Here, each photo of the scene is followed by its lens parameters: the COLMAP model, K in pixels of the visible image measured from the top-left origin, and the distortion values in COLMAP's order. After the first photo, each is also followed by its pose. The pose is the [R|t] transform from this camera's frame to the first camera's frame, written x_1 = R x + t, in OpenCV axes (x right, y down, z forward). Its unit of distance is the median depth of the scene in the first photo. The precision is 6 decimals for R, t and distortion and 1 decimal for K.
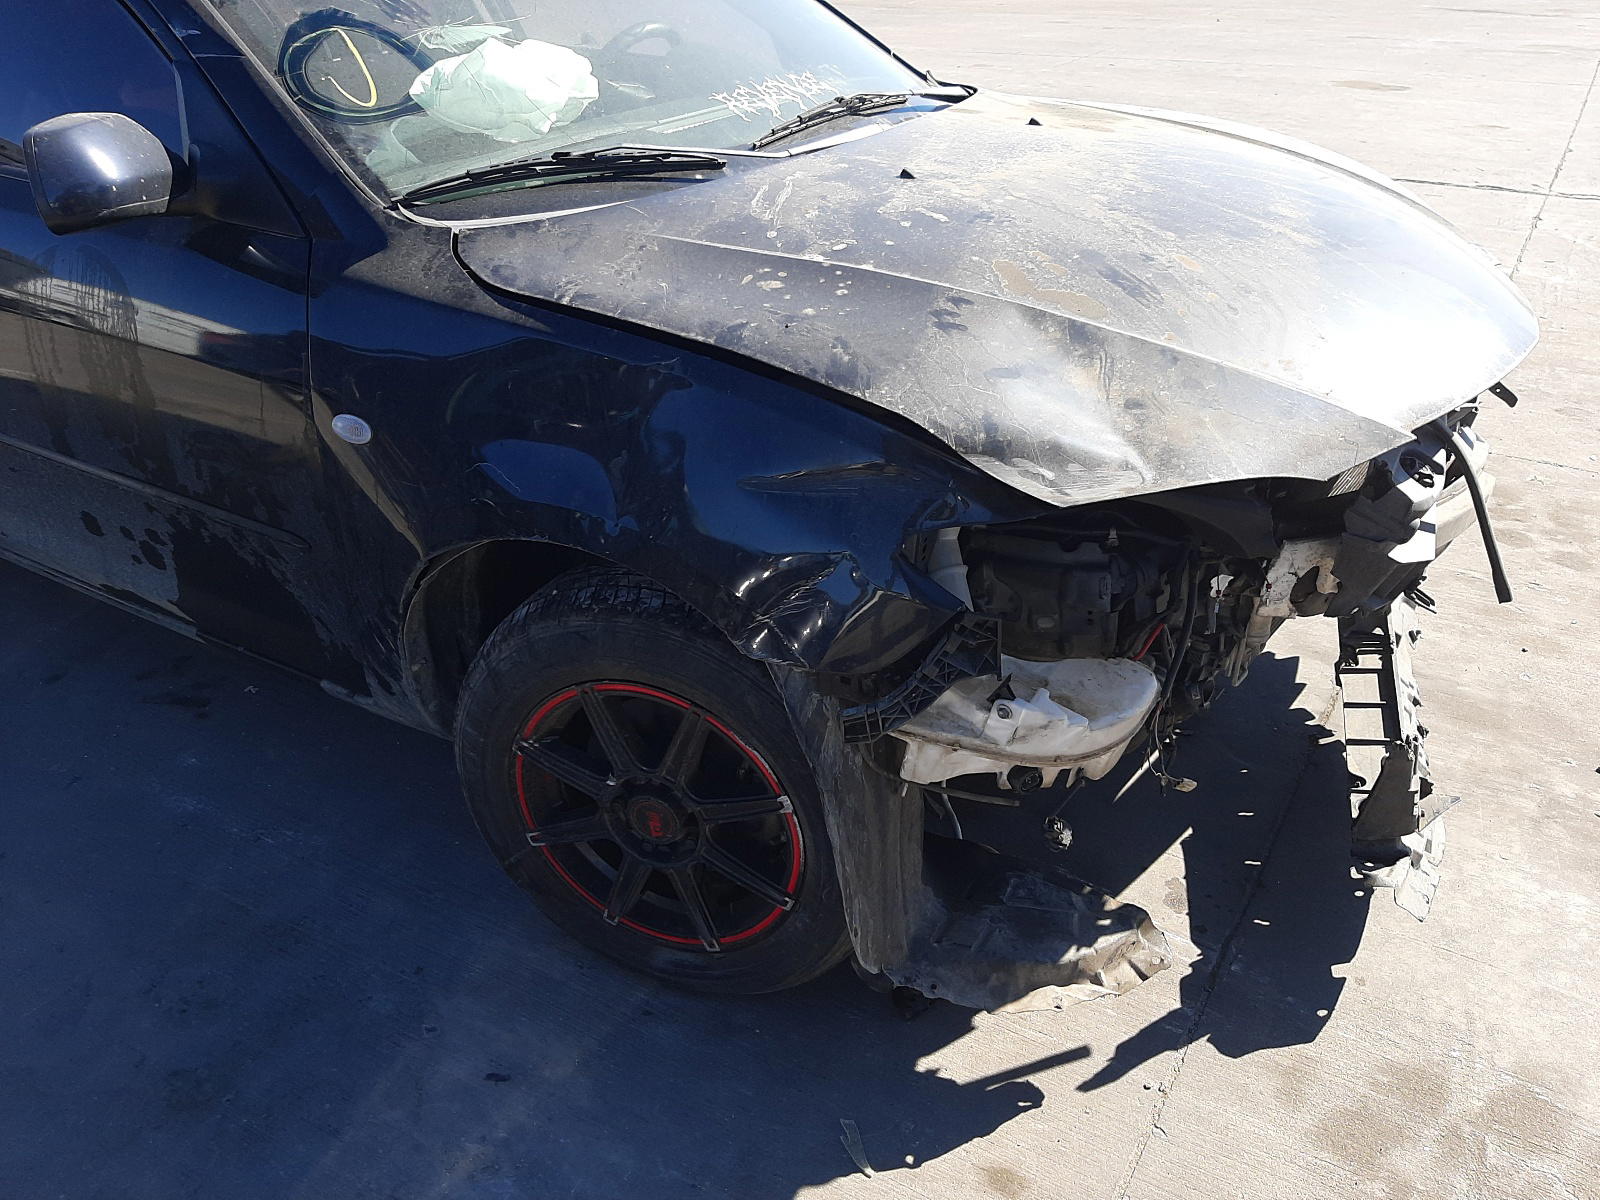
lens RADIAL K [[1216.8, 0, 814.2], [0, 1216.8, 595.4], [0, 0, 1]] dist [0.079835, -0.186493]
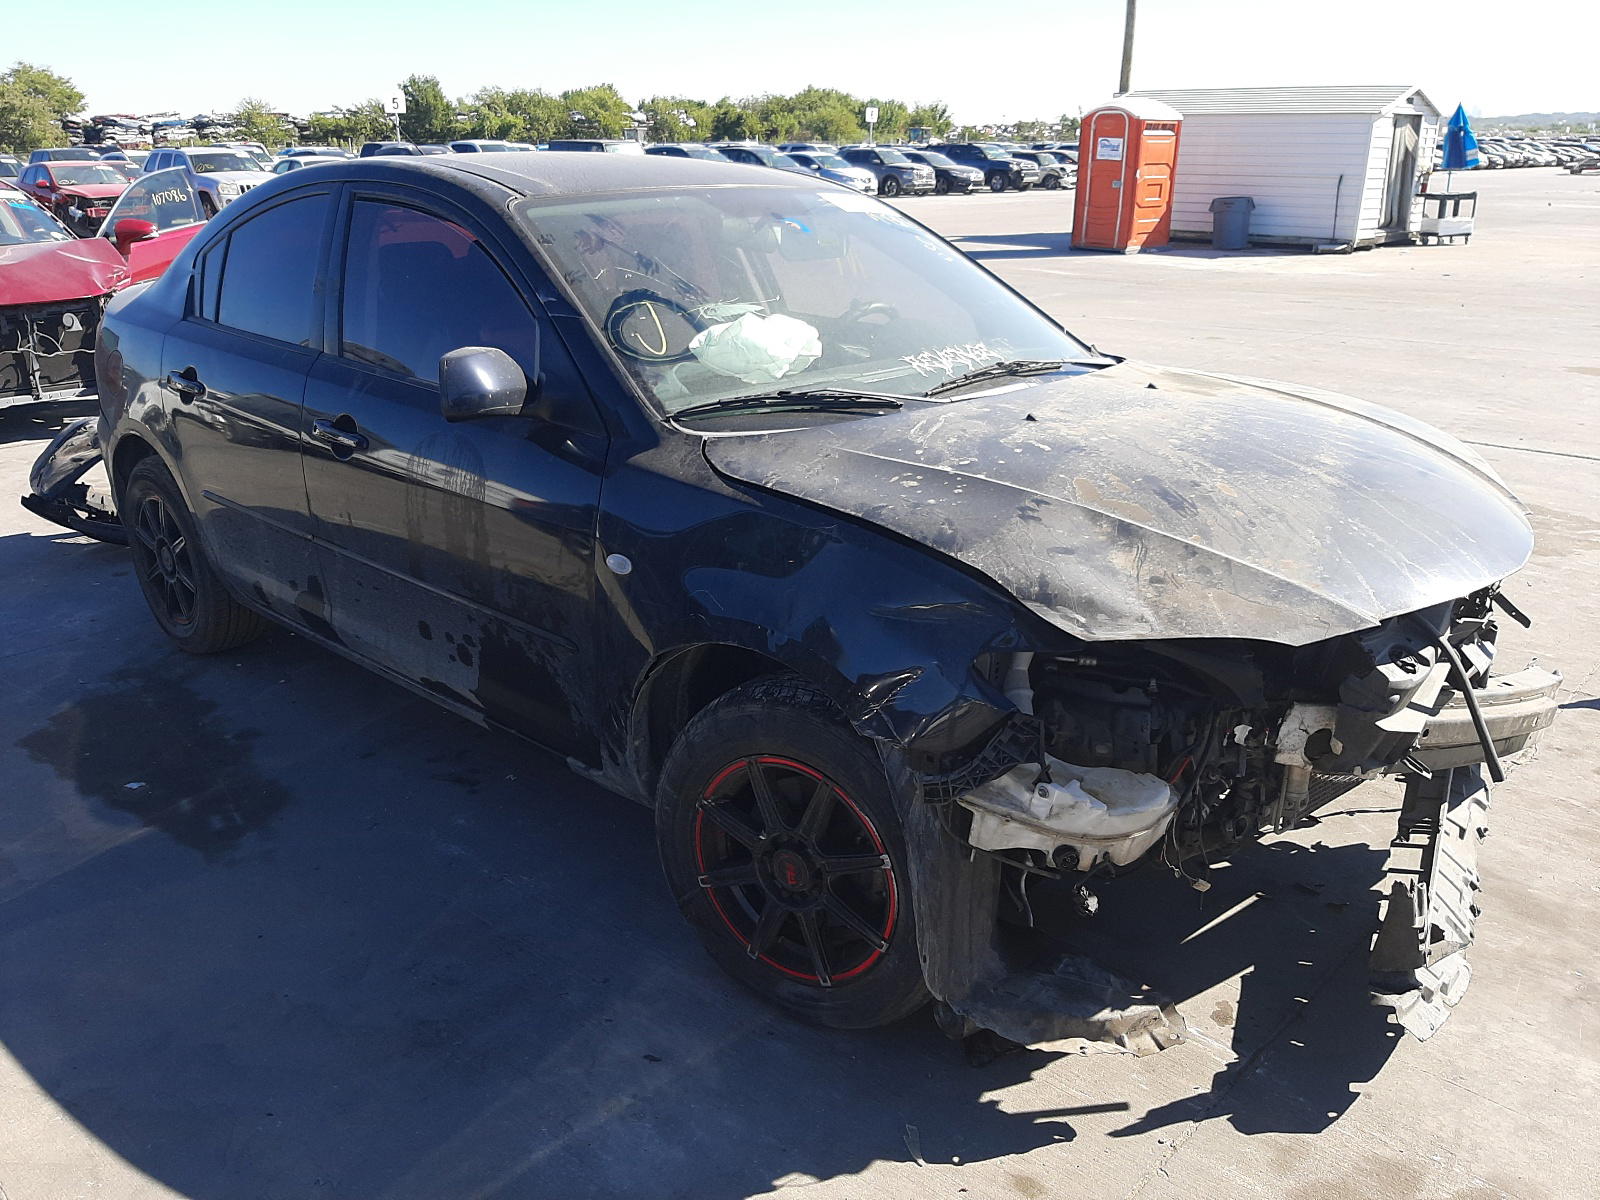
lens RADIAL K [[1216.8, 0, 814.2], [0, 1216.8, 595.4], [0, 0, 1]] dist [0.079835, -0.186493]
pose [[0.978418, 0.079474, -0.190740, 0.122764], [-0.114277, 0.977183, -0.179036, 0.127283], [0.172159, 0.196969, 0.965176, -0.332317]]
